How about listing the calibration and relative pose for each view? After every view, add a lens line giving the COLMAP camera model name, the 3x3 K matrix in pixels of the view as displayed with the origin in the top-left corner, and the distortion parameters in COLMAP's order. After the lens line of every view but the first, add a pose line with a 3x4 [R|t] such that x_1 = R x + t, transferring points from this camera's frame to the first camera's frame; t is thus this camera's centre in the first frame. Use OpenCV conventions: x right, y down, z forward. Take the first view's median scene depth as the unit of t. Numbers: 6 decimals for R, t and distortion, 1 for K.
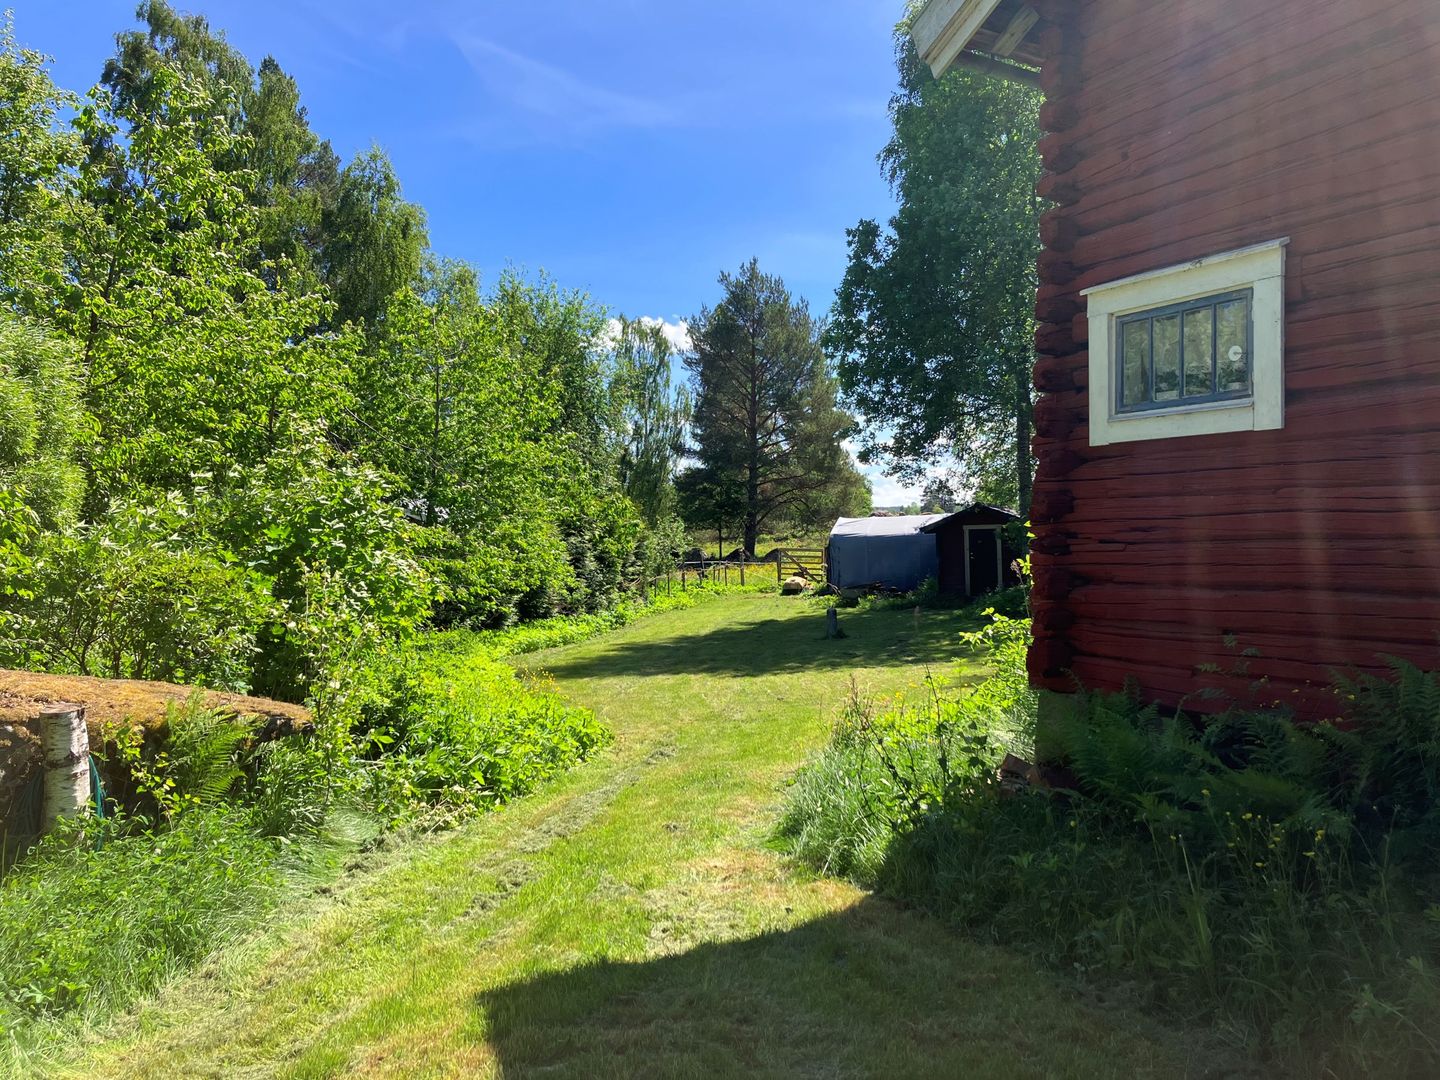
lens RADIAL K [[1178.6, 0, 721.1], [0, 1178.6, 539.2], [0, 0, 1]] dist [0.044001, -0.011716]
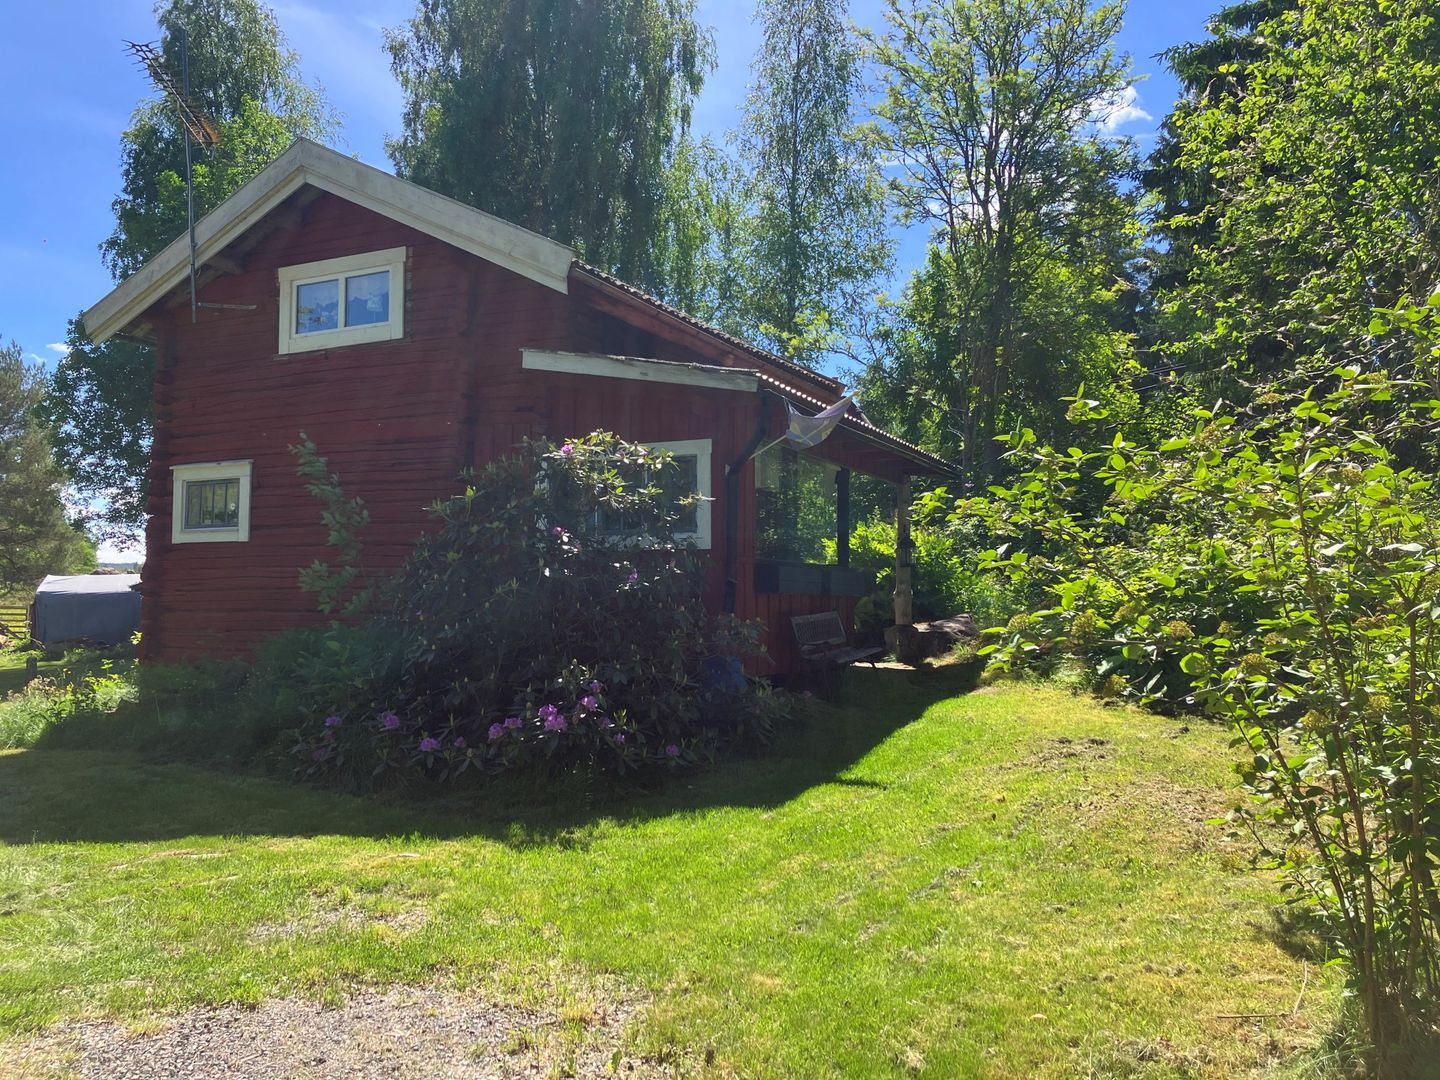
lens RADIAL K [[1178.6, 0, 769.3], [0, 1178.6, 512.4], [0, 0, 1]] dist [0.044001, -0.011716]
pose [[0.804578, 0.039361, 0.592541, -0.016265], [0.003499, 0.997469, -0.071011, 0.003858], [-0.593836, 0.059207, 0.802405, -0.254328]]
